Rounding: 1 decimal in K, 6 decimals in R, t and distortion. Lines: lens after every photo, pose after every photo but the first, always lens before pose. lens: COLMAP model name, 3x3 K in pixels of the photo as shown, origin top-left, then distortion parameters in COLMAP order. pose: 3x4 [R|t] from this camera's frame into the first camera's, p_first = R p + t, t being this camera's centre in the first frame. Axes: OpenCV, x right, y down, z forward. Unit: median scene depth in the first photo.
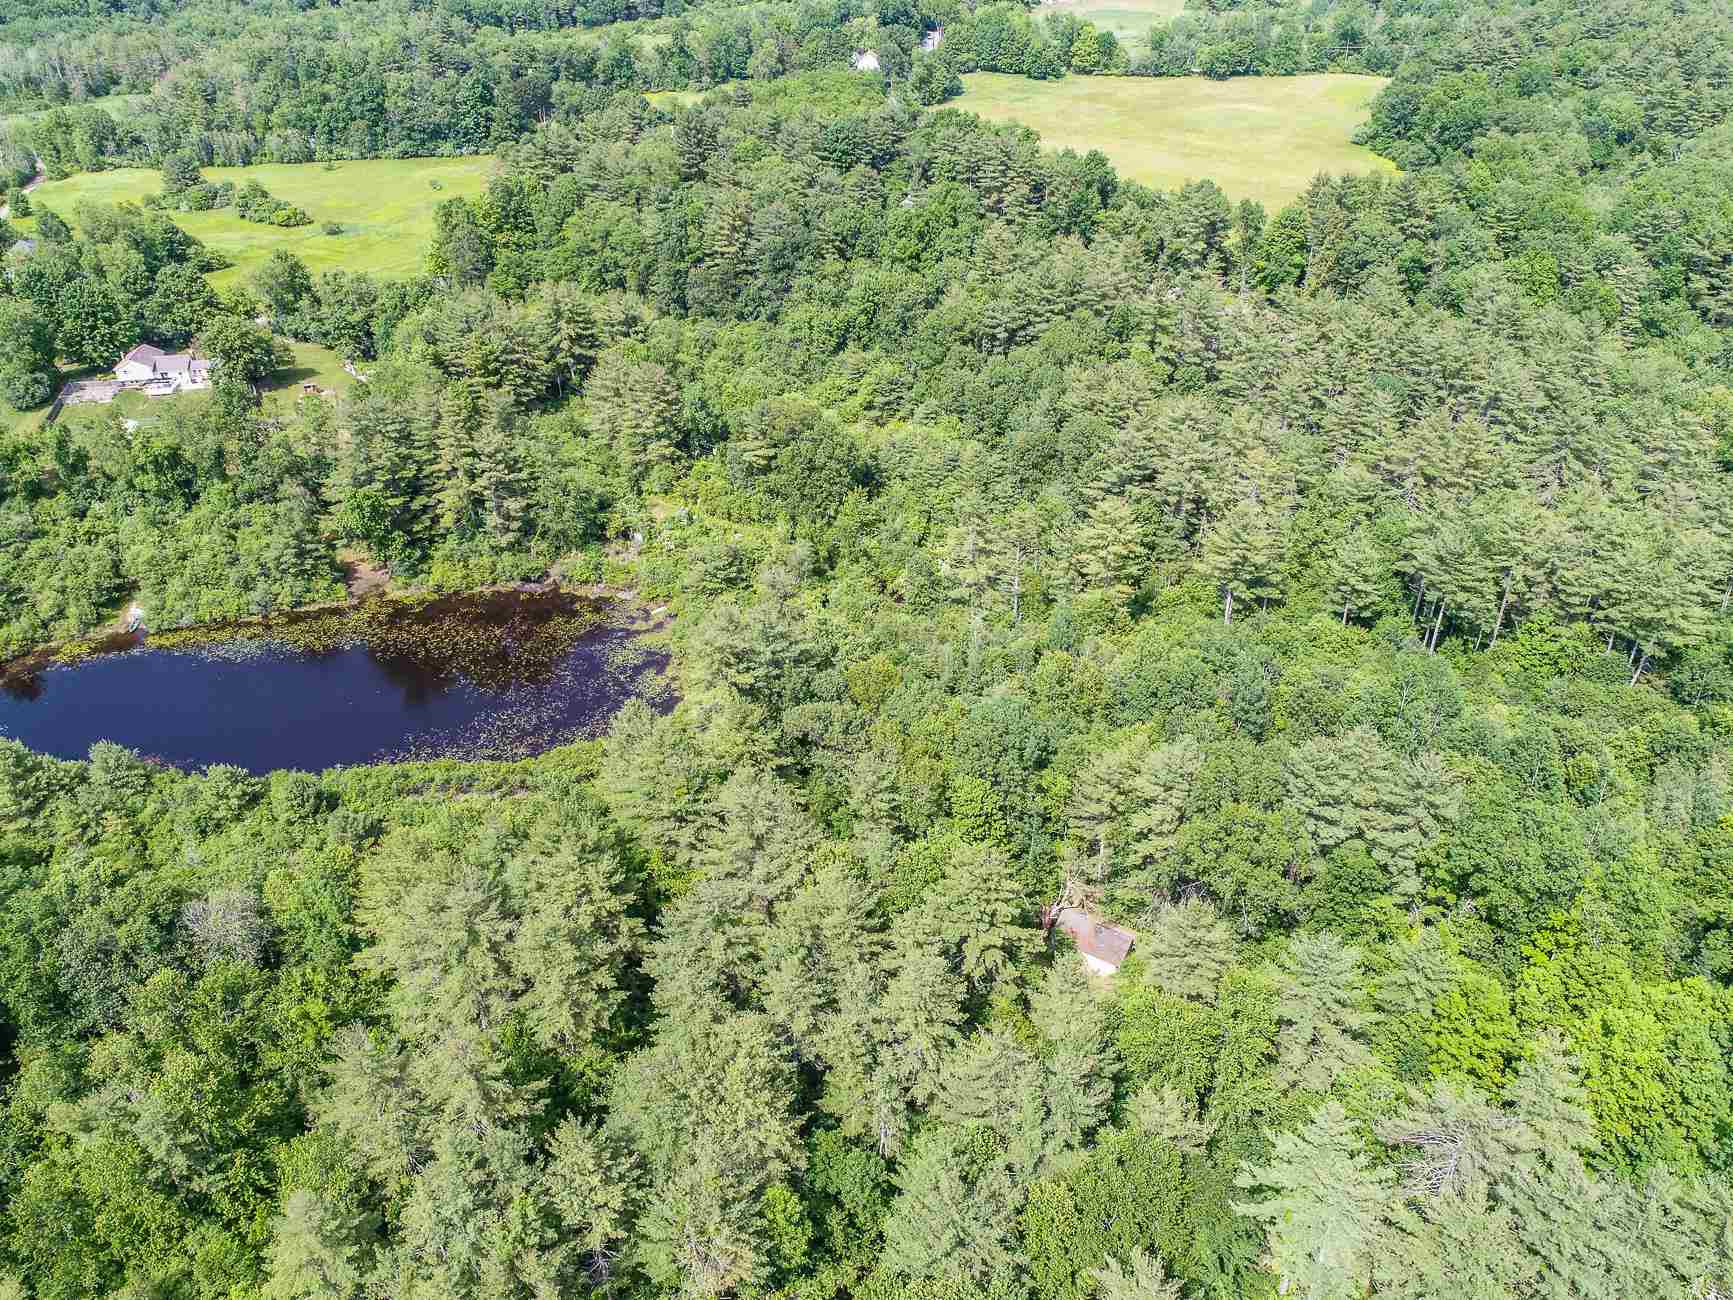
lens RADIAL K [[1341.1, 0, 866.5], [0, 1341.1, 650.0], [0, 0, 1]] dist [-0.005092, -0.001333]
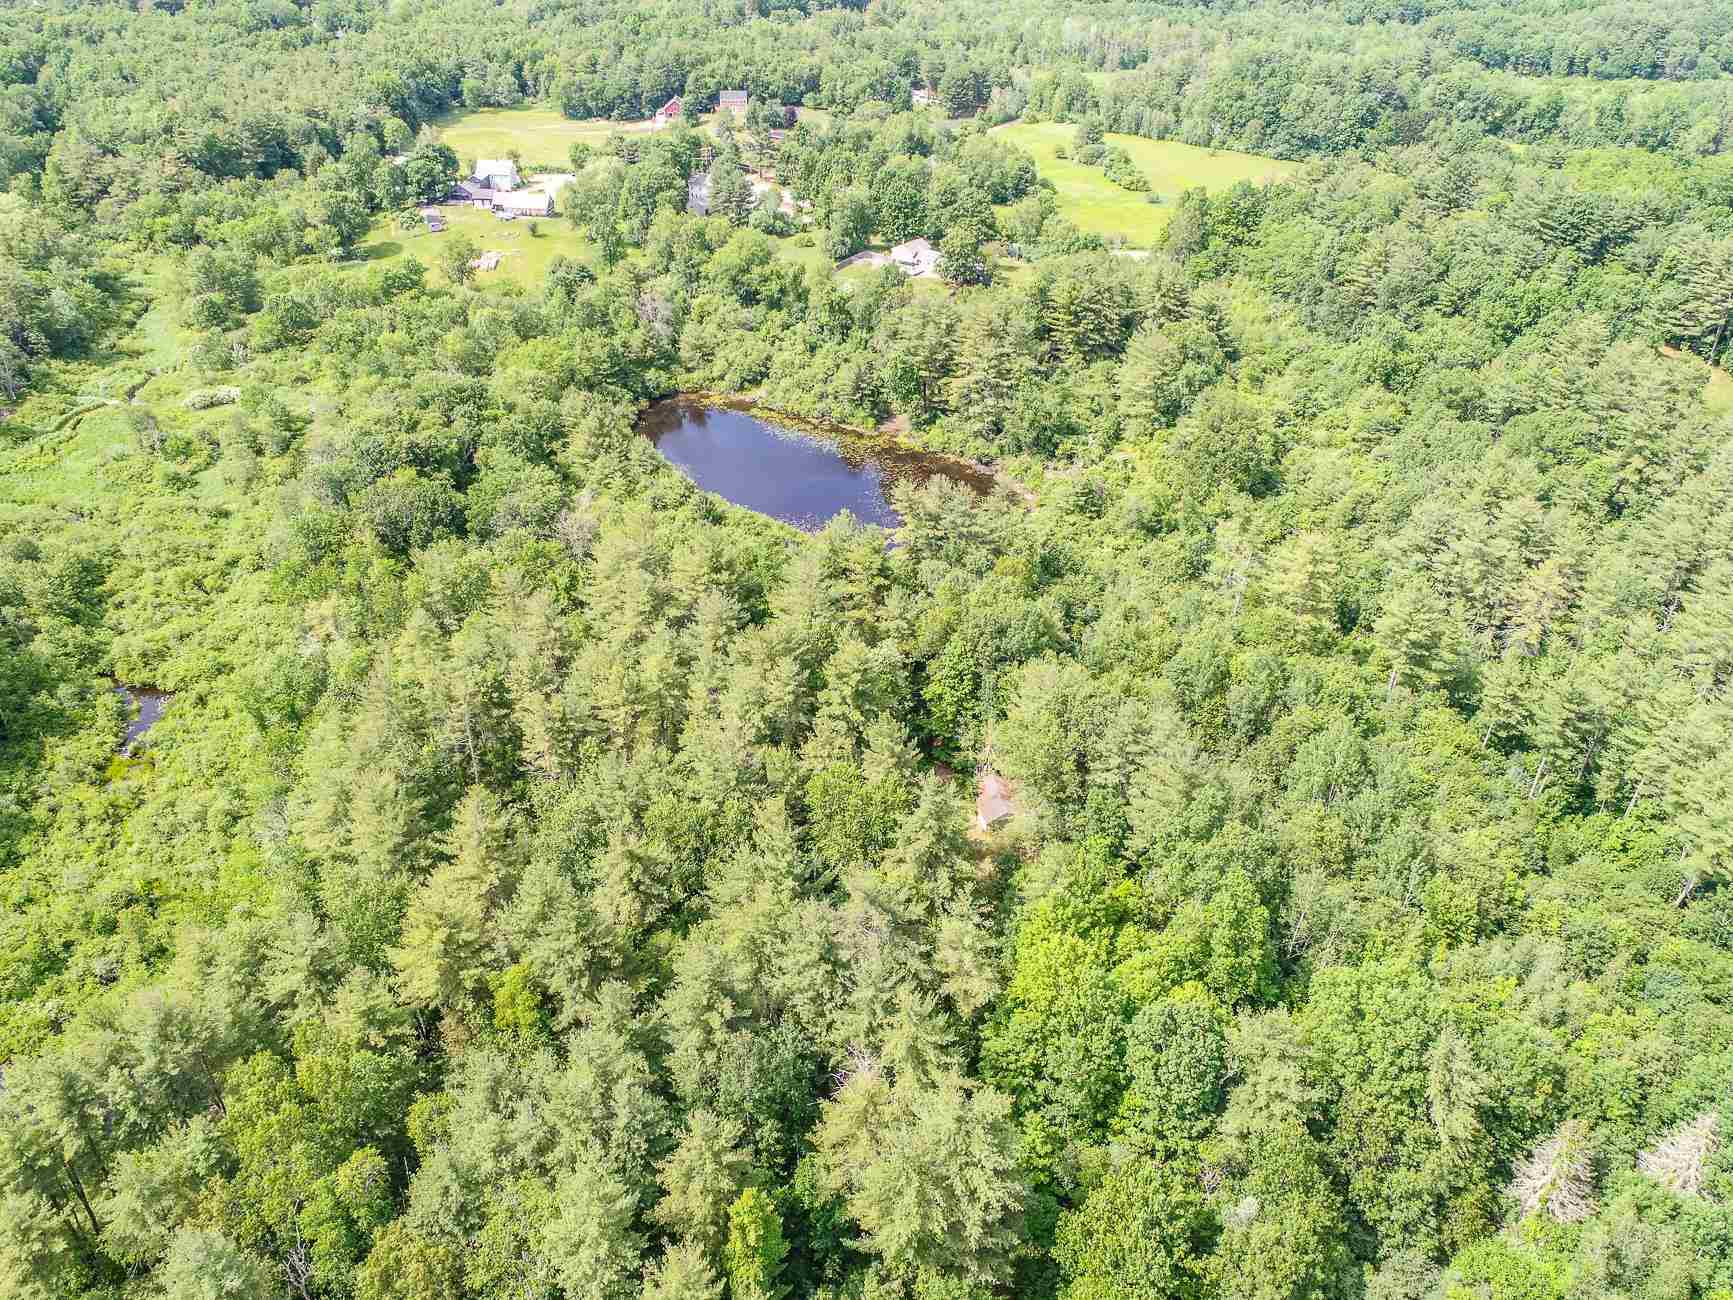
lens RADIAL K [[1341.1, 0, 866.5], [0, 1341.1, 650.0], [0, 0, 1]] dist [-0.005092, -0.001333]
pose [[0.699401, 0.404776, -0.589063, 0.493605], [-0.410962, 0.902059, 0.131912, -0.014403], [0.584764, 0.149824, 0.797248, -0.049189]]
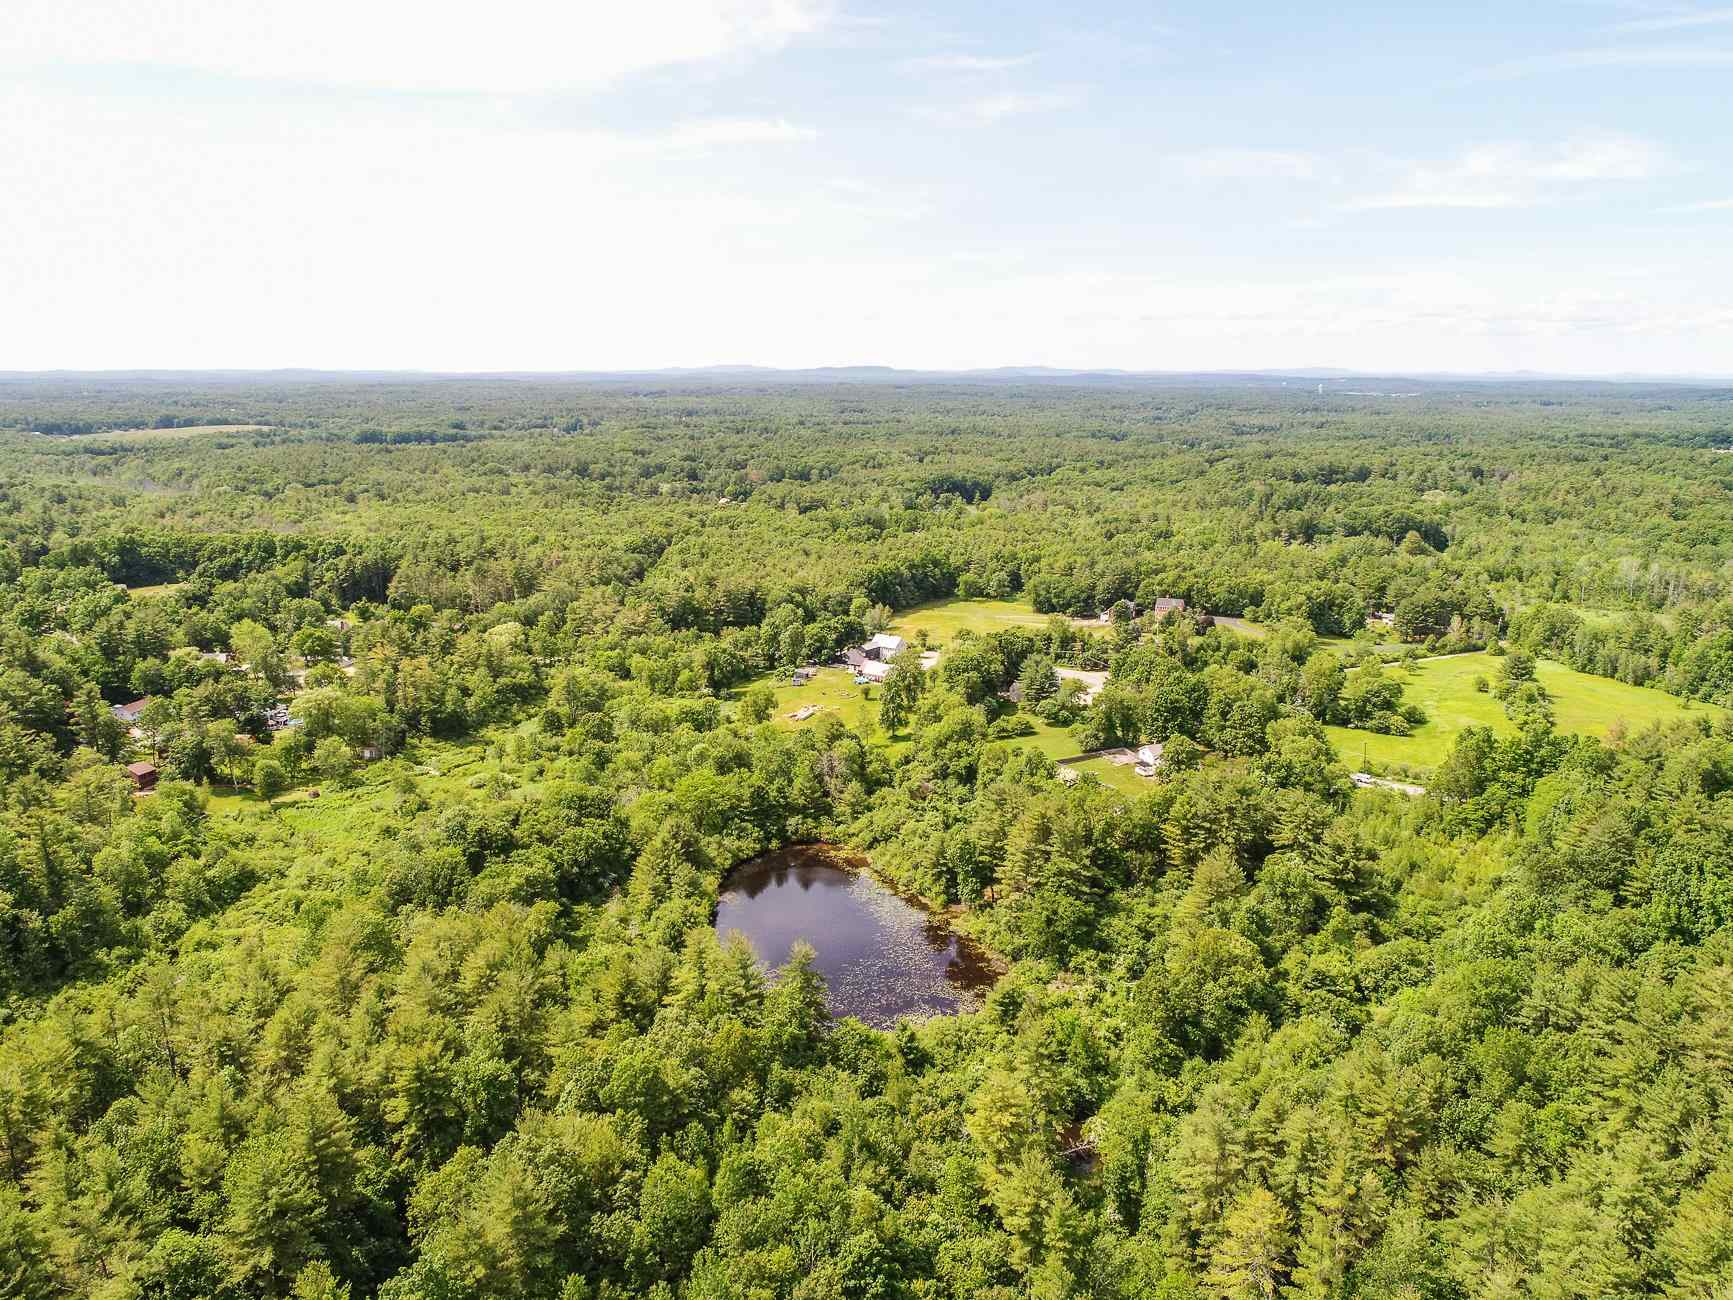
lens RADIAL K [[1341.1, 0, 866.5], [0, 1341.1, 650.0], [0, 0, 1]] dist [-0.005092, -0.001333]
pose [[0.214824, 0.219349, -0.951702, 0.802858], [-0.529392, 0.845032, 0.075266, -0.305488], [0.820728, 0.487654, 0.297655, 0.396072]]
